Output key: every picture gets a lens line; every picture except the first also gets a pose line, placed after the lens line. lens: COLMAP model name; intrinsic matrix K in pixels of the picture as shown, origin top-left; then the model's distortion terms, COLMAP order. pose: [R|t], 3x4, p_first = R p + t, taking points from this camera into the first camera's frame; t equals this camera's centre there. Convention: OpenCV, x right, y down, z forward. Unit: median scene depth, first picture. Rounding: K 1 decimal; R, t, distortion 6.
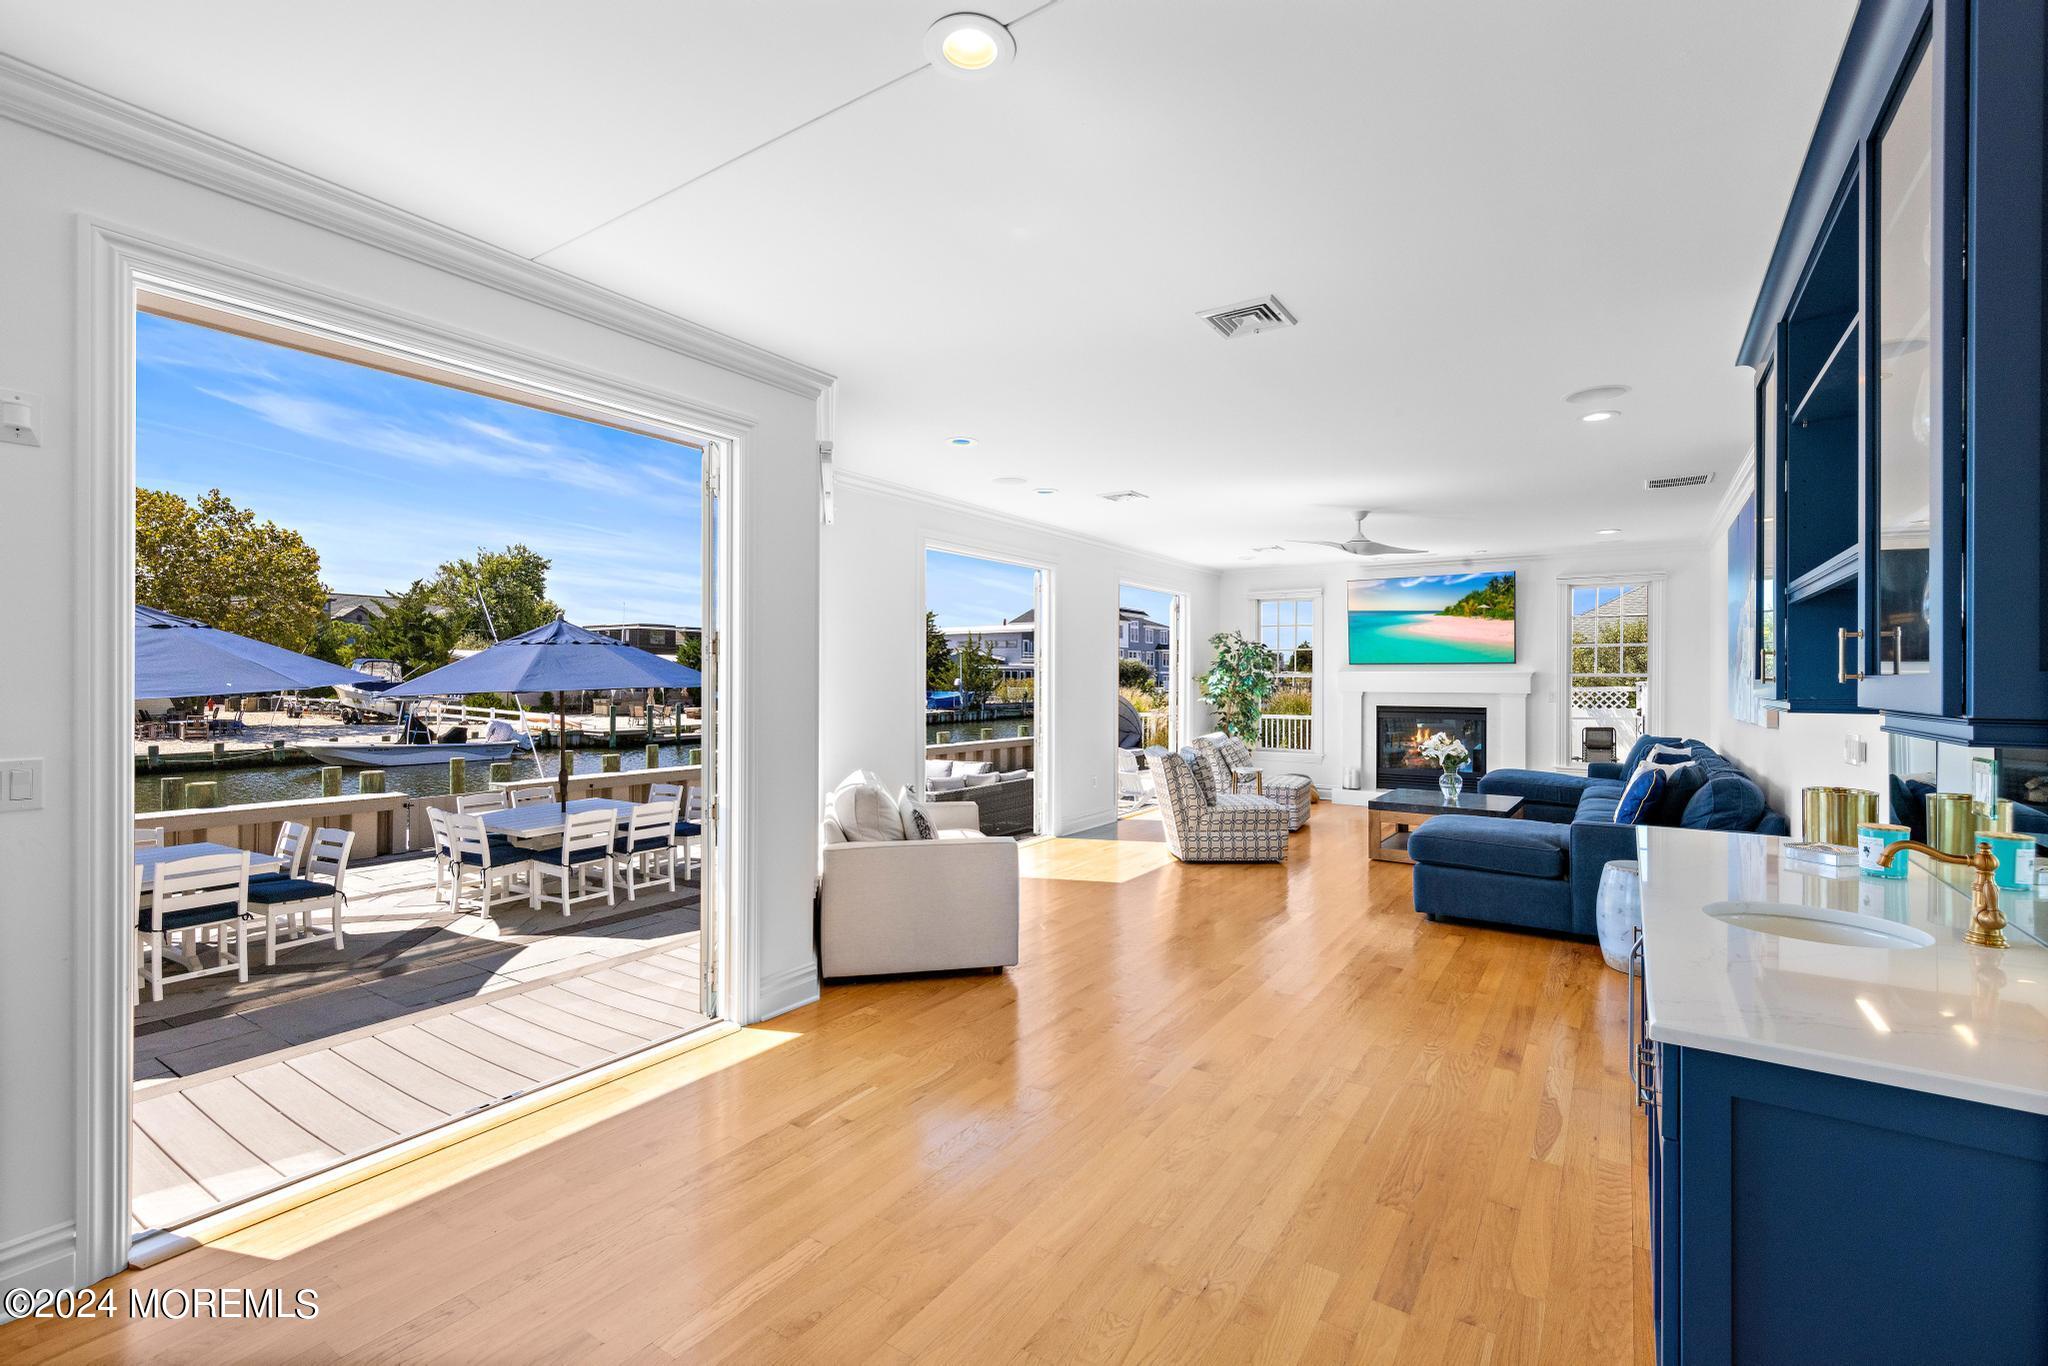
lens RADIAL K [[897.4, 0, 1028.5], [0, 897.4, 676.5], [0, 0, 1]] dist [0.005021, -0.000009]
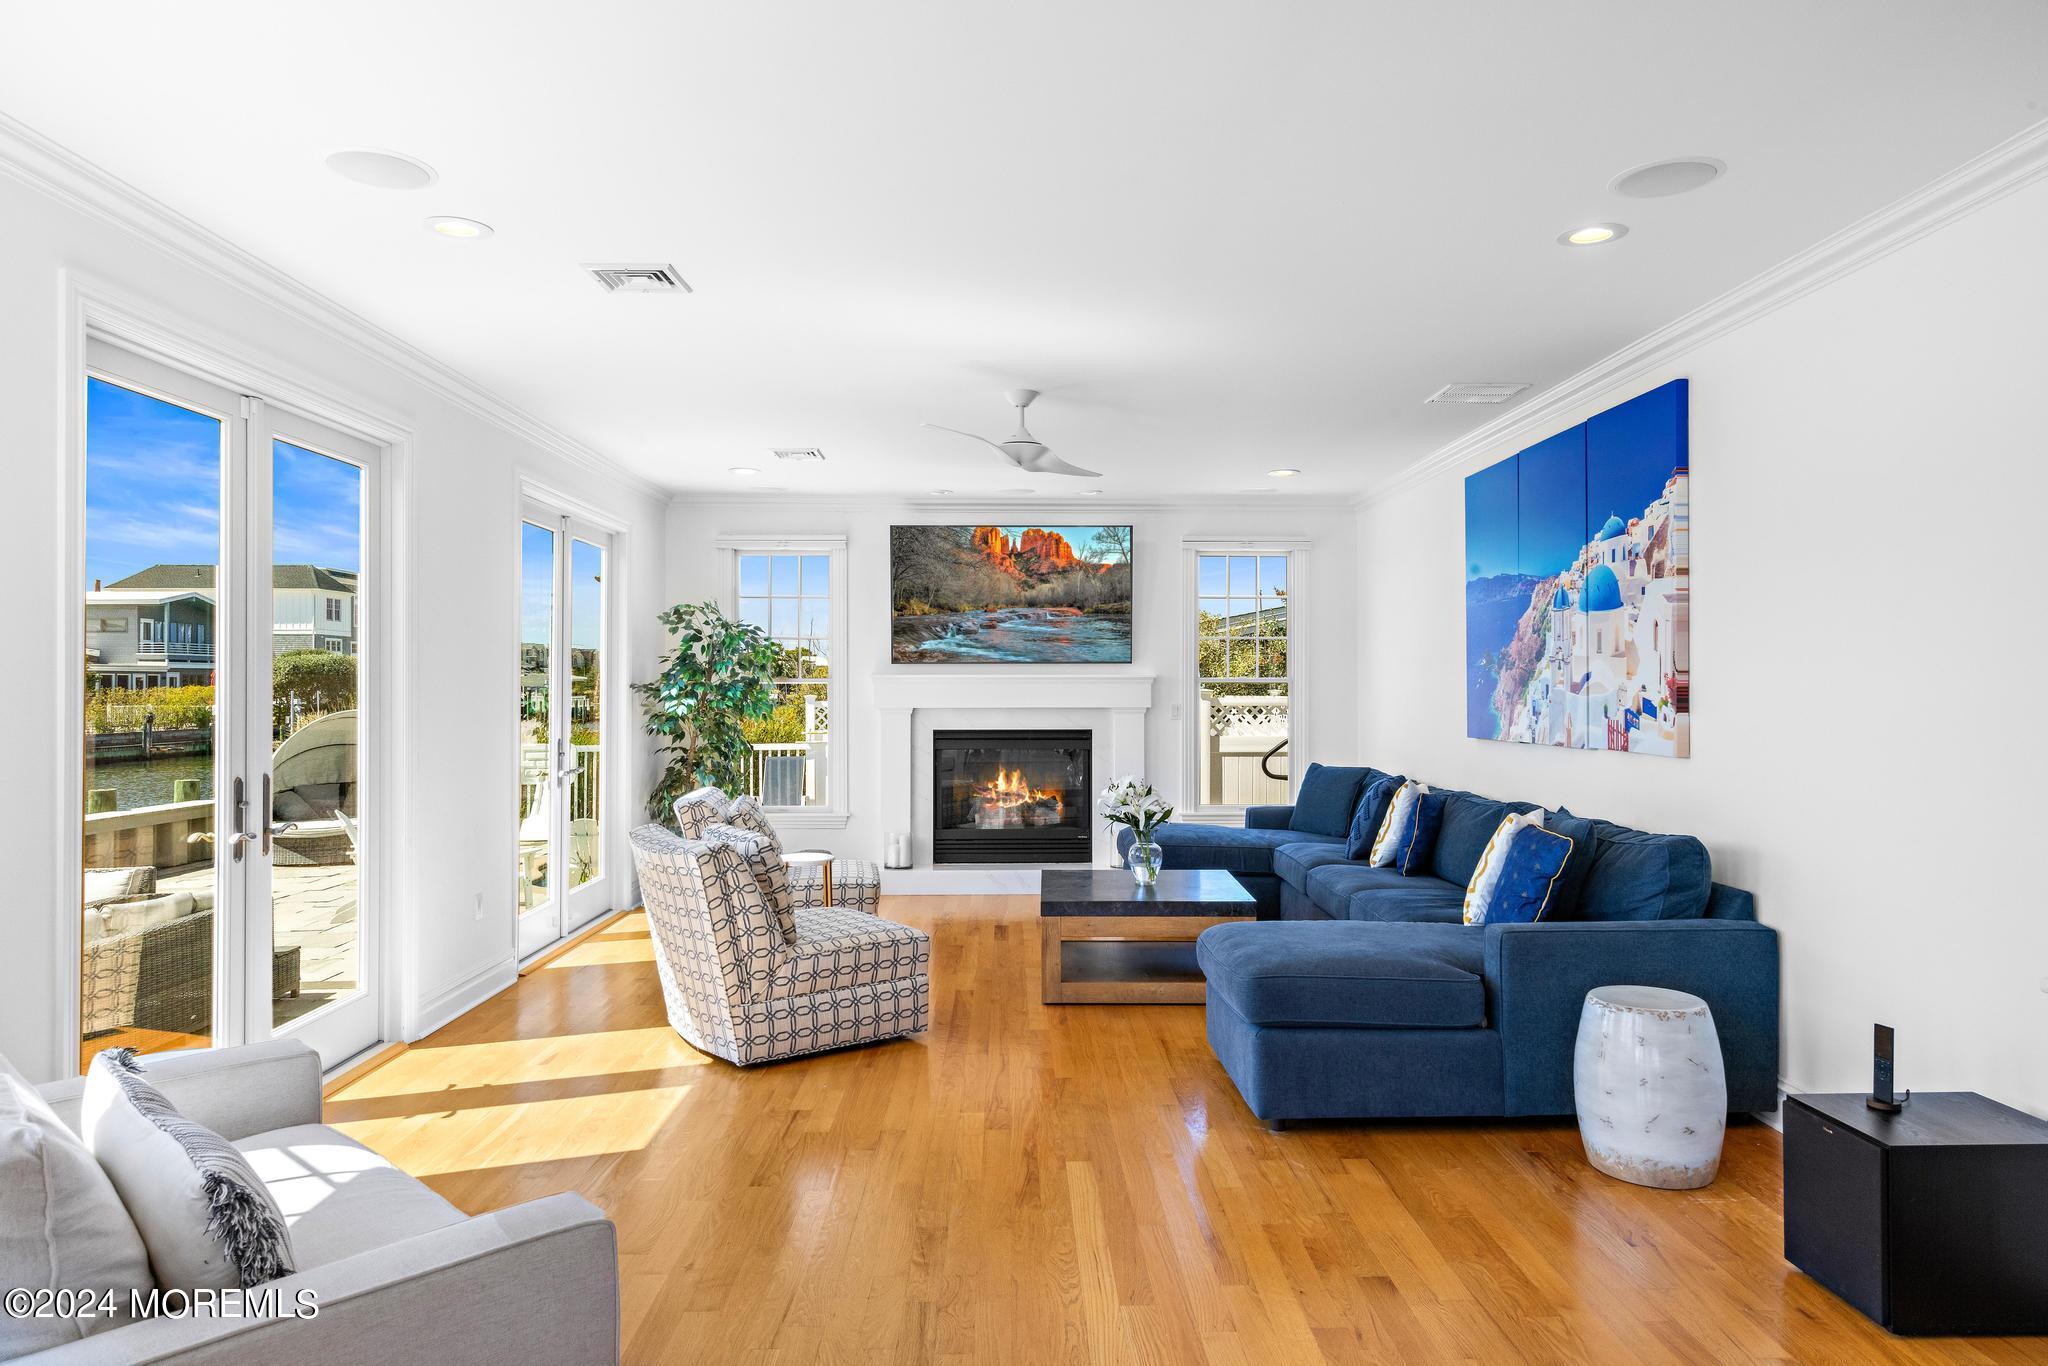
lens RADIAL K [[1284.4, 0, 1026.3], [0, 1284.4, 684.3], [0, 0, 1]] dist [0.008066, 0.001802]
pose [[0.822741, -0.002549, 0.568411, -0.093175], [0.002283, 0.999997, 0.001181, 0.000075], [-0.568412, 0.000326, 0.822744, 0.345805]]
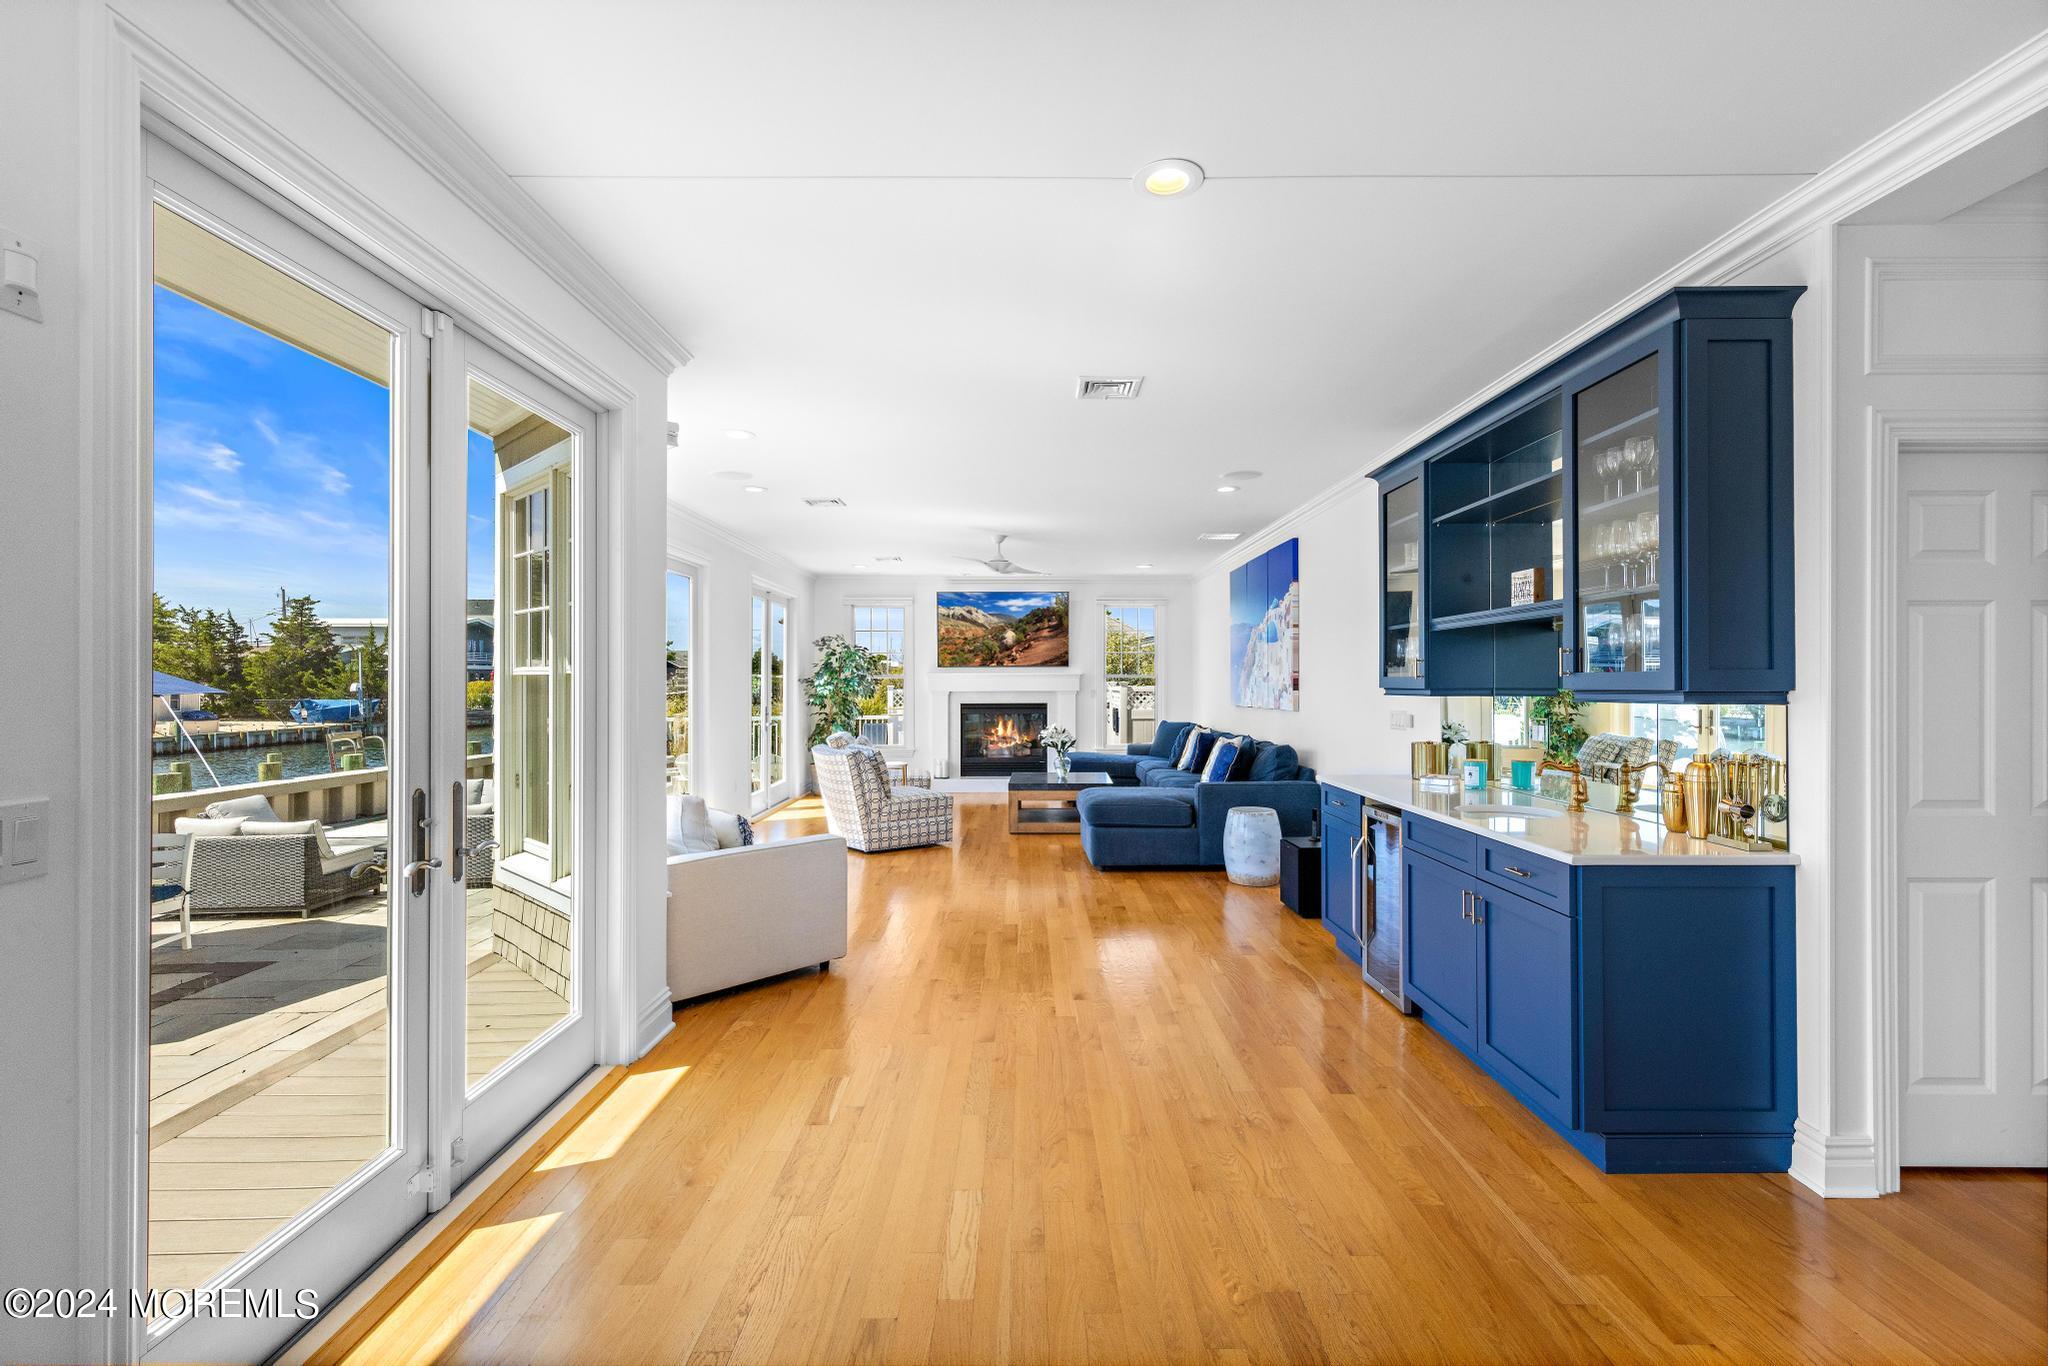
lens RADIAL K [[897.4, 0, 1033.0], [0, 897.4, 680.2], [0, 0, 1]] dist [0.005021, -0.000009]
pose [[0.825345, -0.003625, 0.564616, -0.261795], [0.003054, 0.999993, 0.001956, 0.001812], [-0.564620, 0.000110, 0.825351, 0.016871]]
